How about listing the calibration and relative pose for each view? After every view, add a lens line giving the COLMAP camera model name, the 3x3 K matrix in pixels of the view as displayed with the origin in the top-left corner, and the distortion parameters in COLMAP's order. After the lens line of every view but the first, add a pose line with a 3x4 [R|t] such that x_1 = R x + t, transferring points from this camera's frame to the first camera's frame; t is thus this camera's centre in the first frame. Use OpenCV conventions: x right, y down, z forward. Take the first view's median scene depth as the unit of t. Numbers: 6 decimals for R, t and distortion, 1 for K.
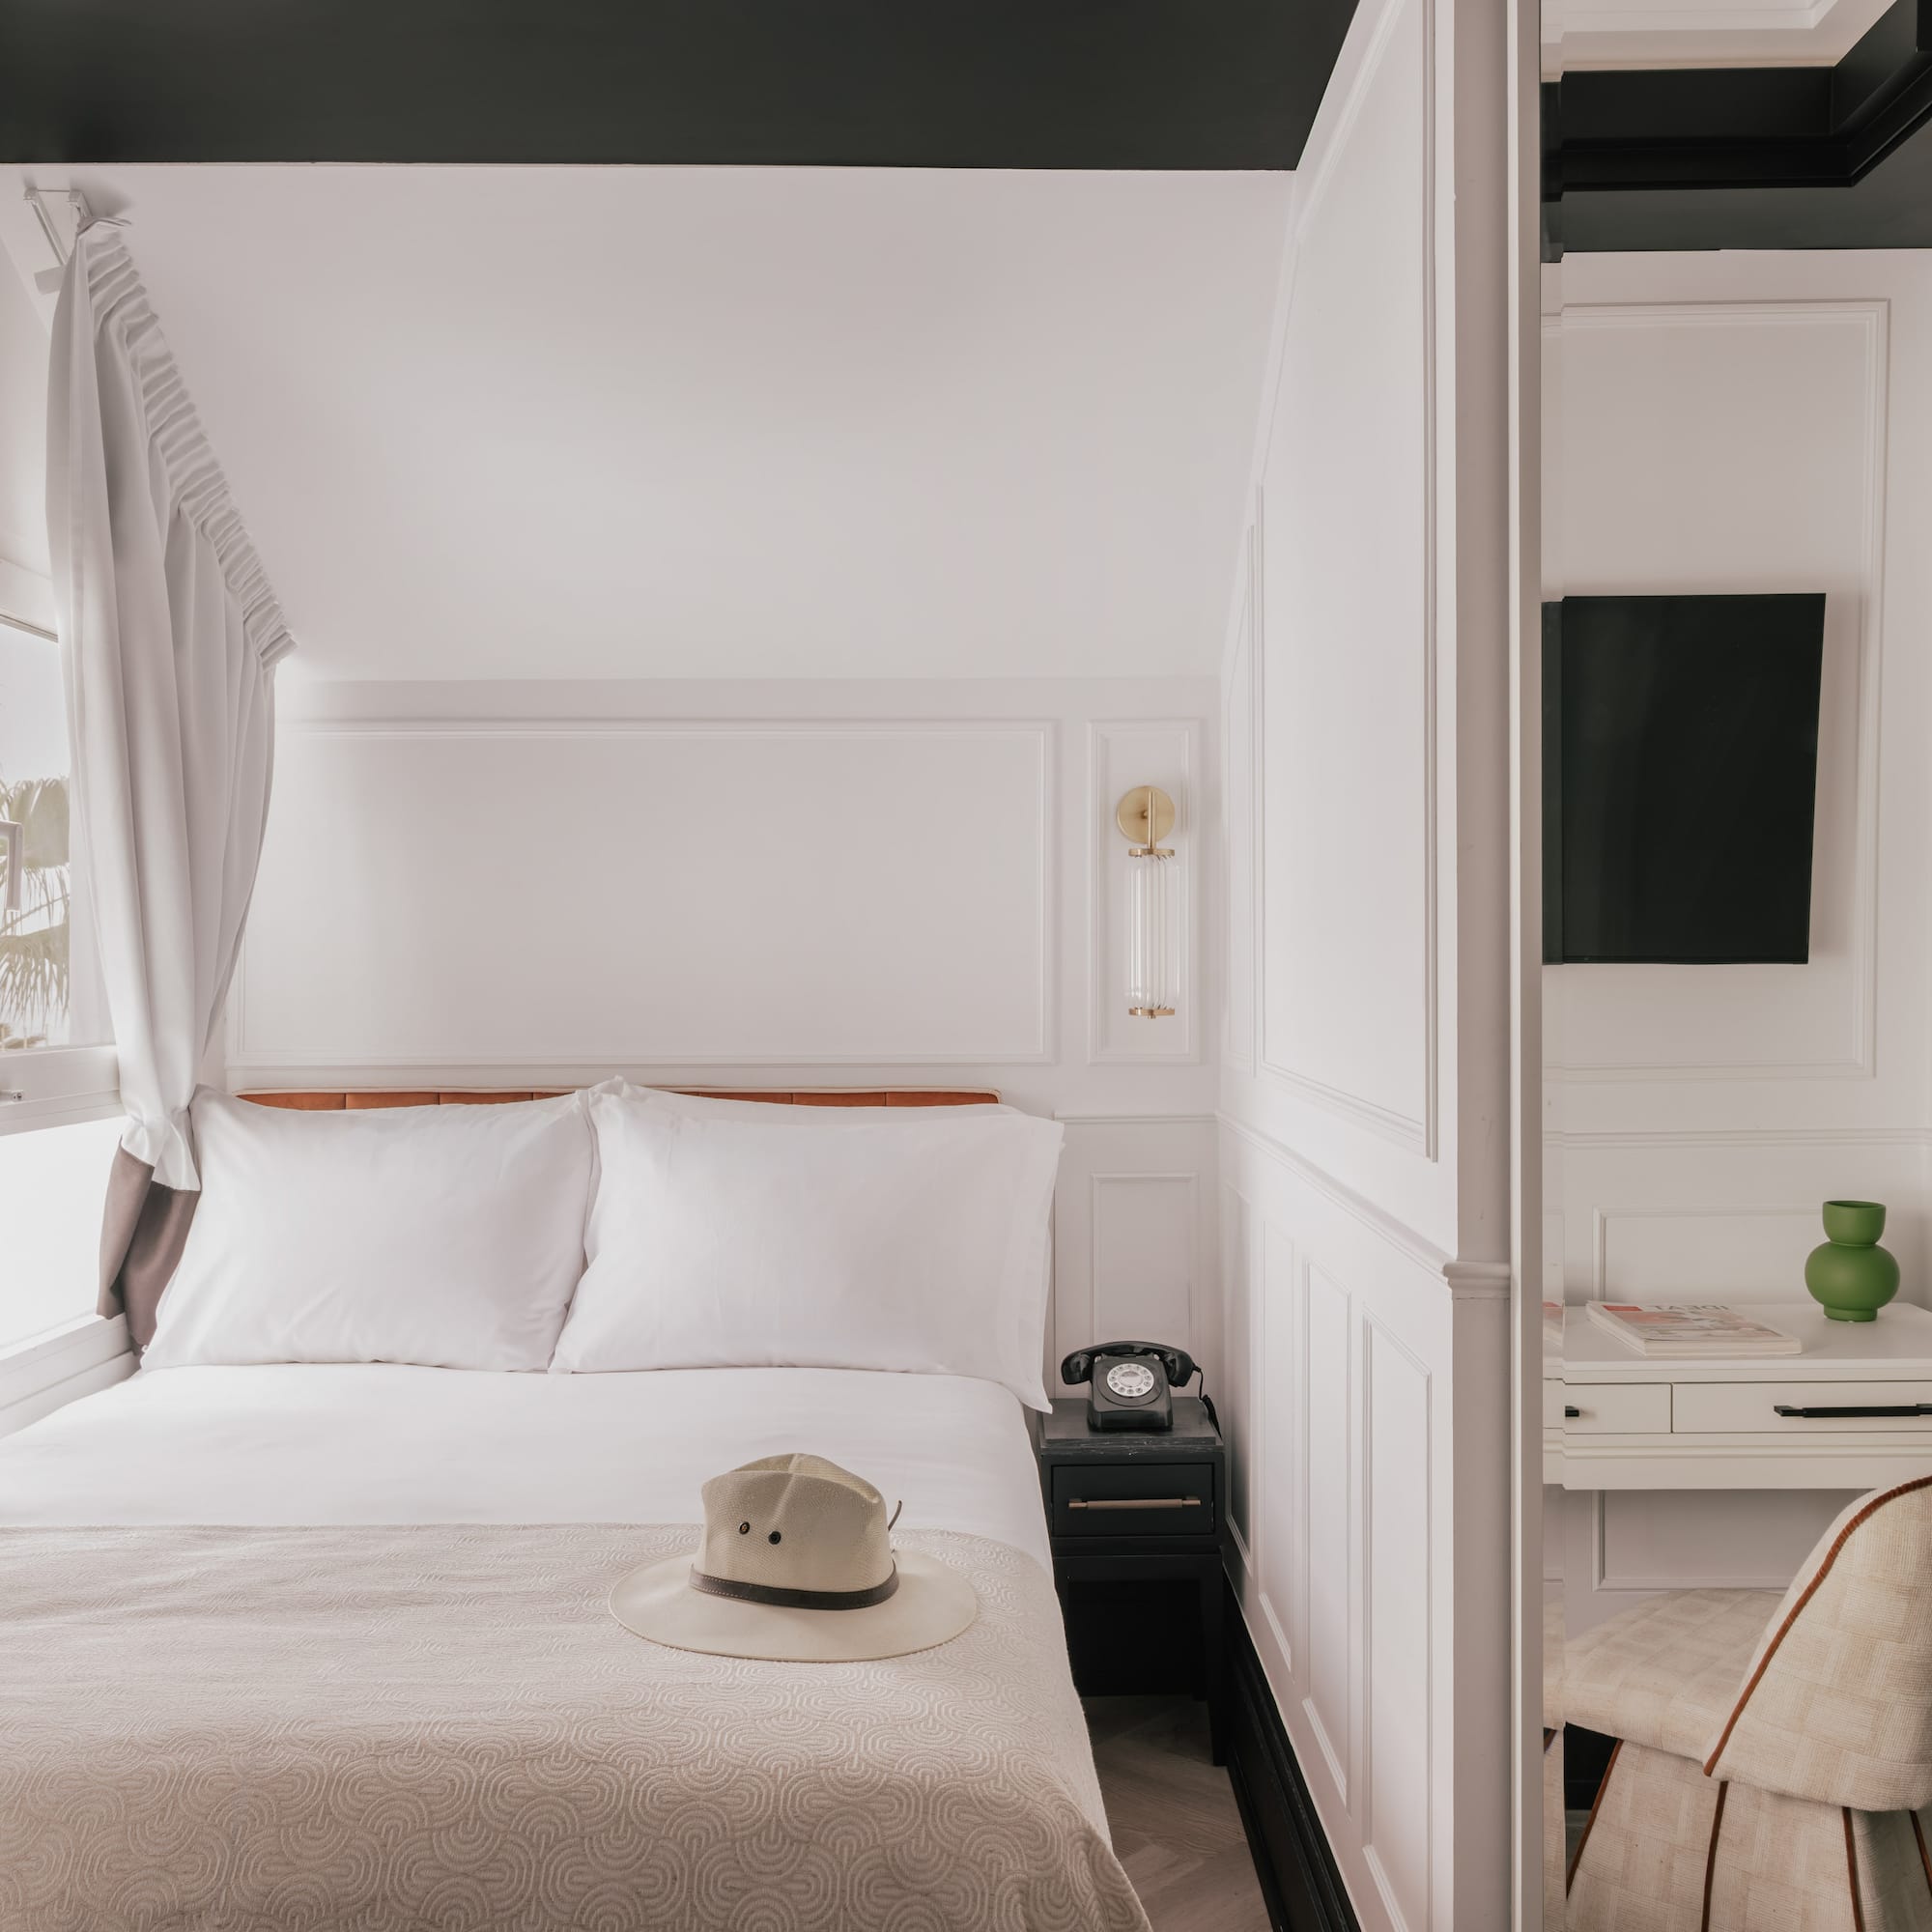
lens RADIAL K [[2300.8, 0, 961.6], [0, 2300.8, 988.8], [0, 0, 1]] dist [0.003178, 0.033798]
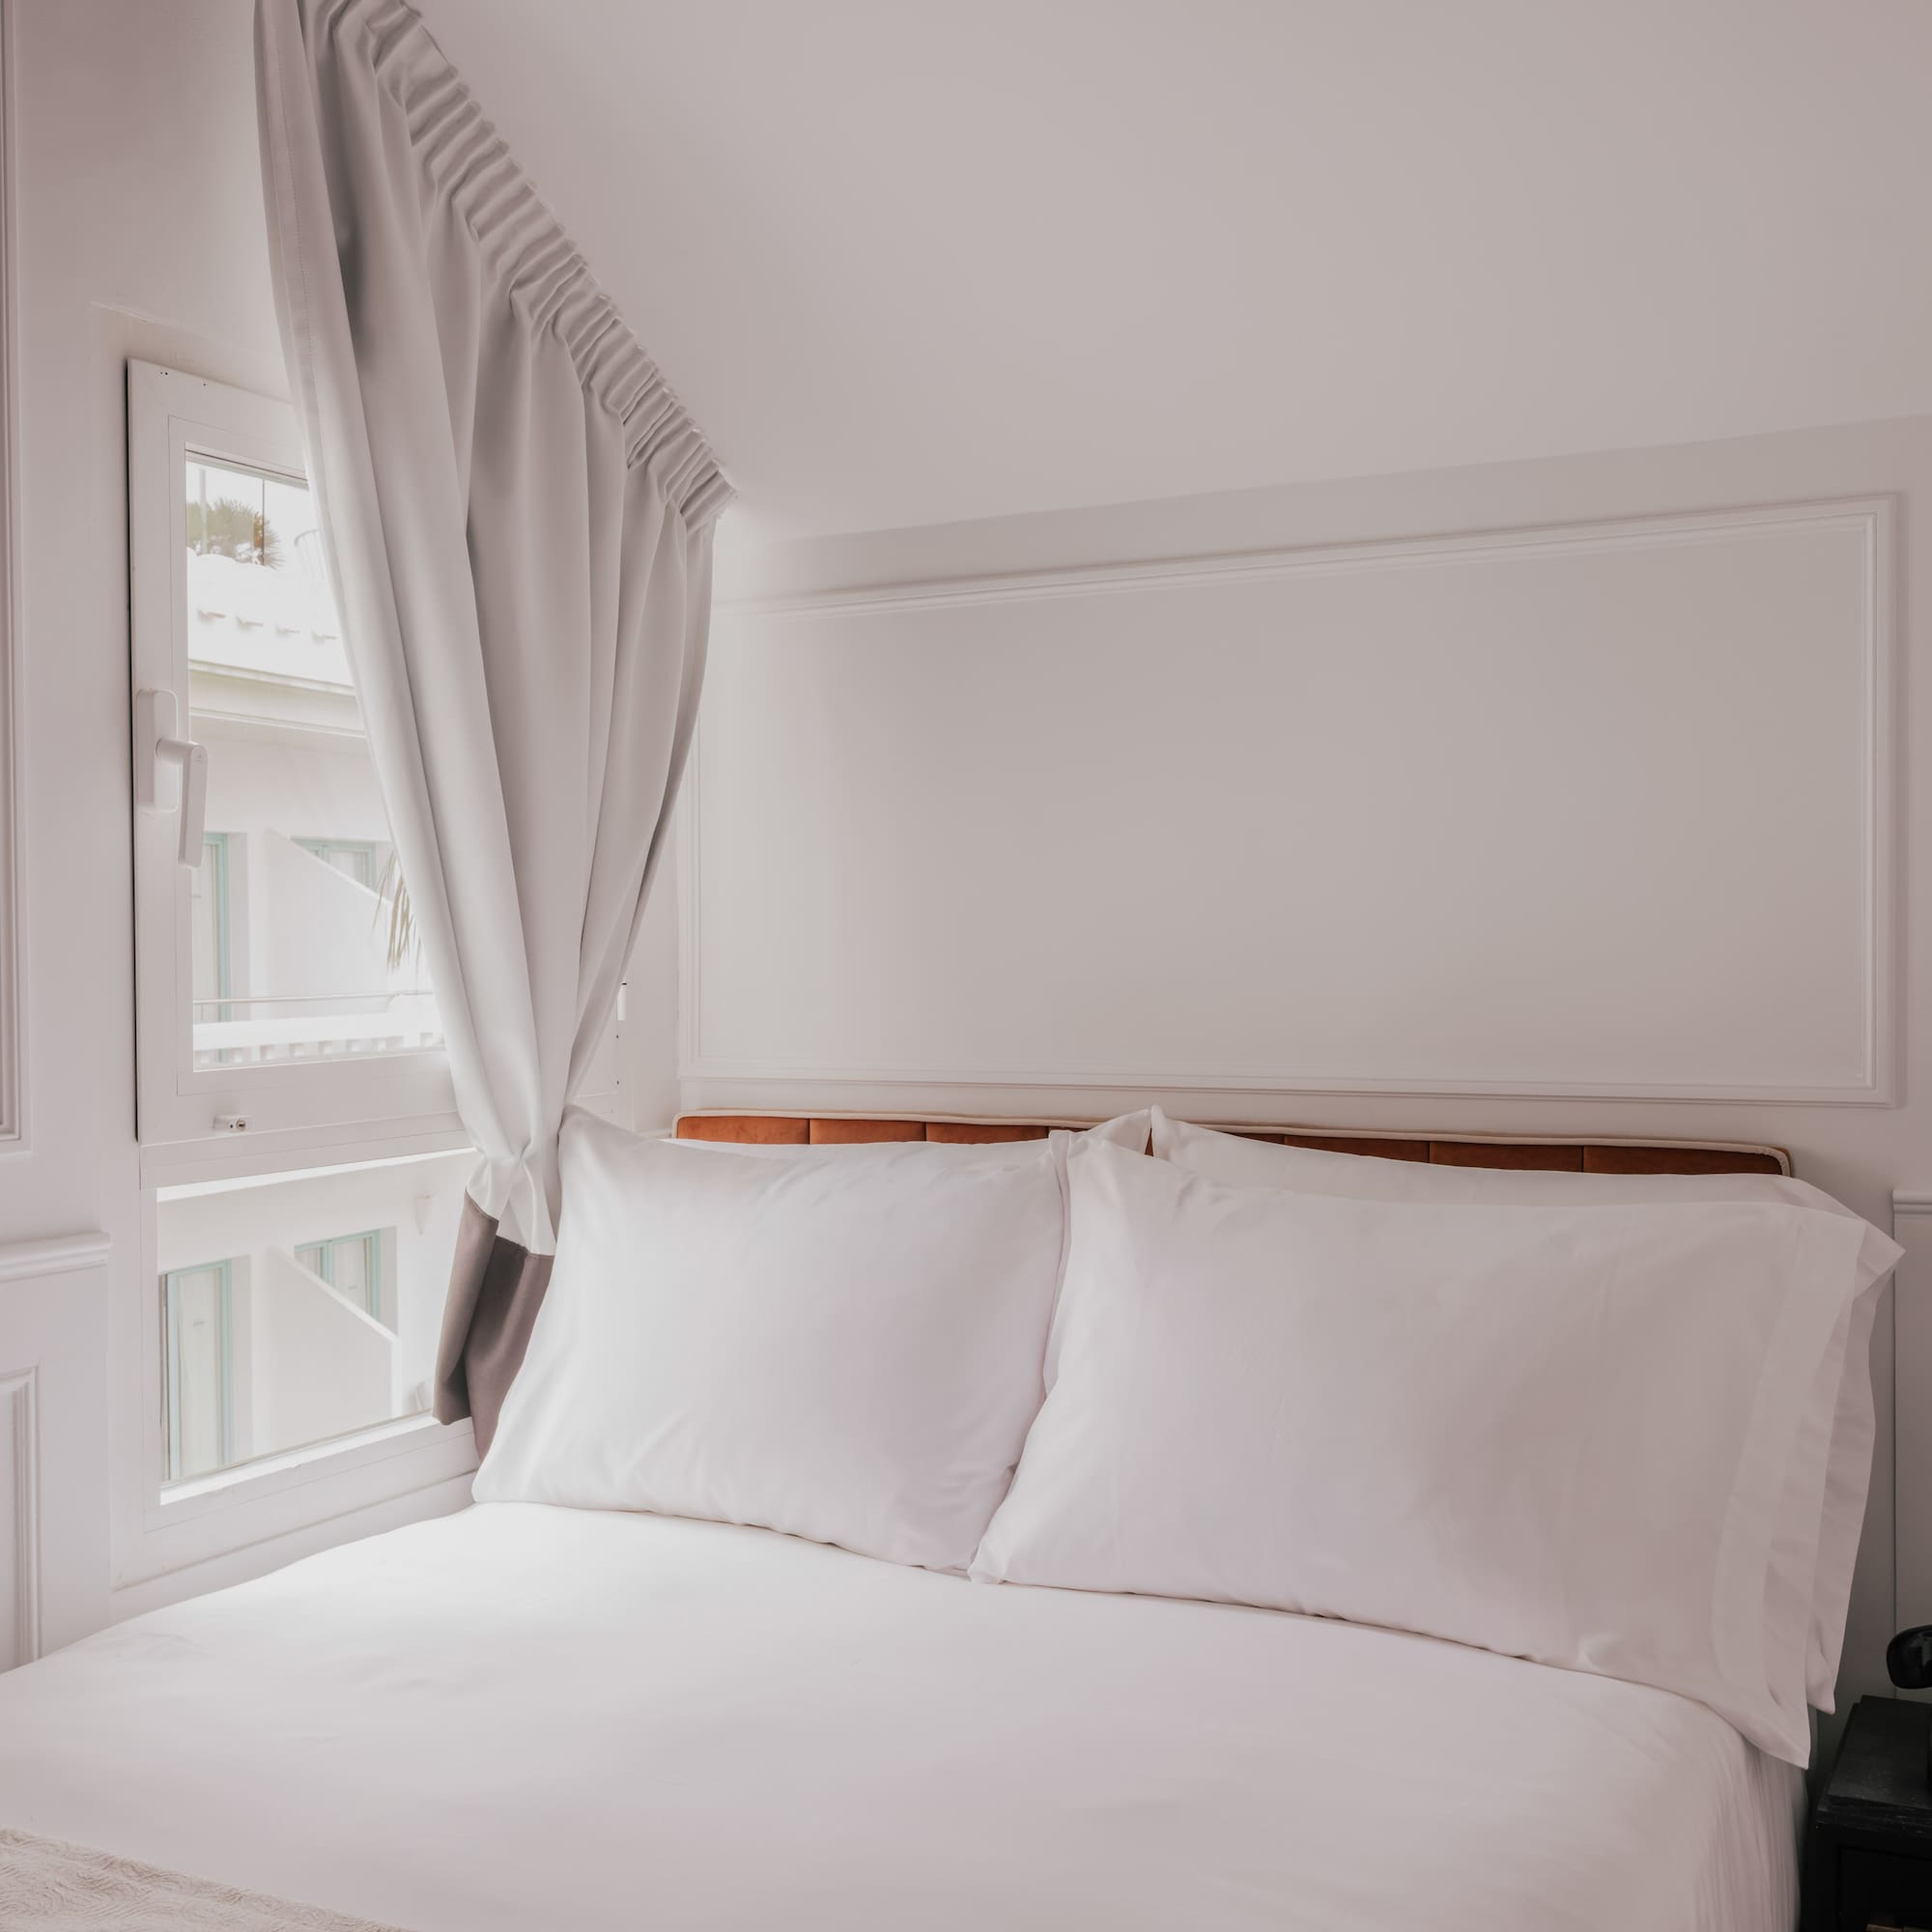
lens RADIAL K [[2300.8, 0, 961.6], [0, 2300.8, 988.8], [0, 0, 1]] dist [0.003178, 0.033798]
pose [[0.874835, 0.004884, -0.484396, 0.126582], [0.002728, 0.999884, 0.015008, -0.005751], [0.484413, -0.014451, 0.874720, 0.437797]]
